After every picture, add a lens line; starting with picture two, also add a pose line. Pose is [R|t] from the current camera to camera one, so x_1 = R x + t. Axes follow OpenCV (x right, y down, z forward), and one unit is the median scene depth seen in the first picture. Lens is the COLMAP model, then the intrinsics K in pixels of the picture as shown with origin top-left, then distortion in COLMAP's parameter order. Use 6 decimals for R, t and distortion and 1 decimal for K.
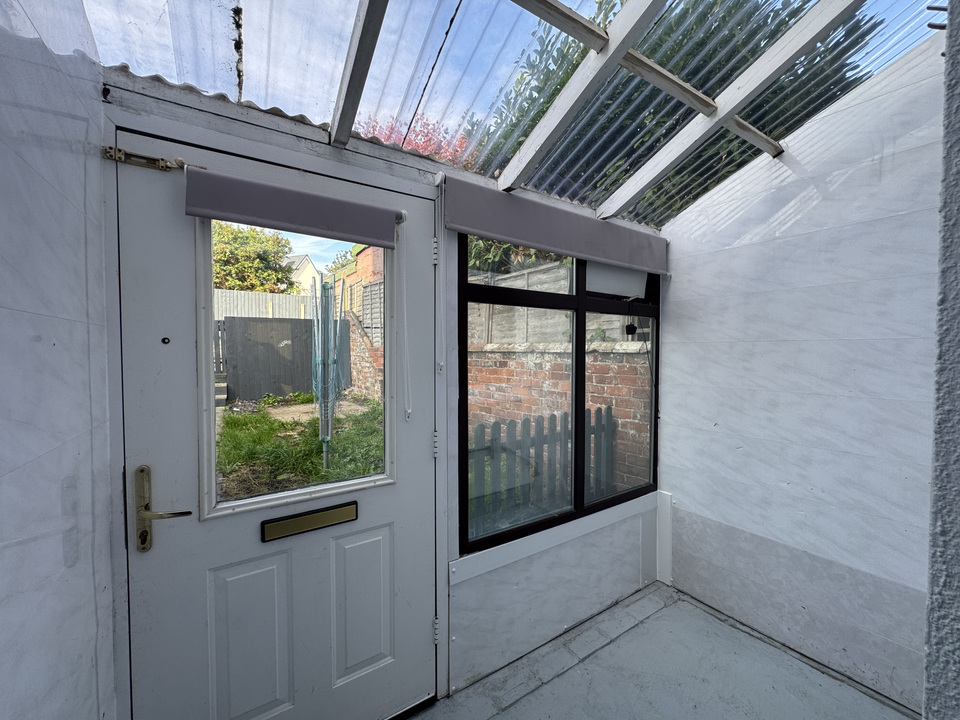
lens RADIAL K [[384.6, 0, 480.0], [0, 384.6, 360.0], [0, 0, 1]] dist [-0.001068, -0.000091]
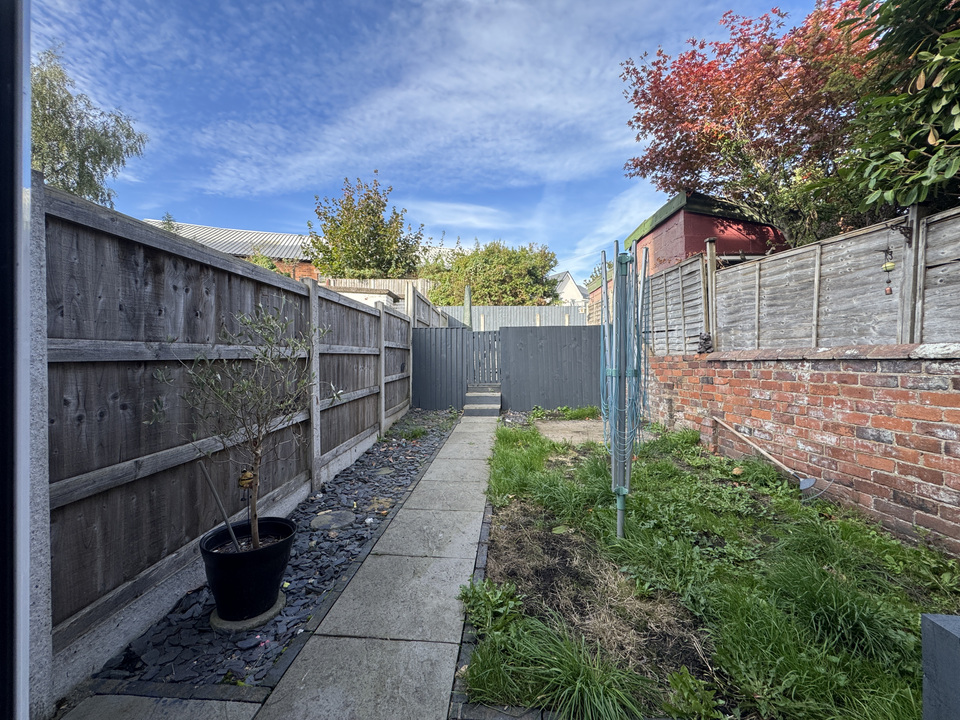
lens RADIAL K [[384.6, 0, 480.0], [0, 384.6, 360.0], [0, 0, 1]] dist [-0.001068, -0.000091]
pose [[0.800691, -0.003771, -0.599065, -0.102438], [-0.014791, 0.999551, -0.026060, 0.001137], [0.598895, 0.029727, 0.800276, 0.165238]]
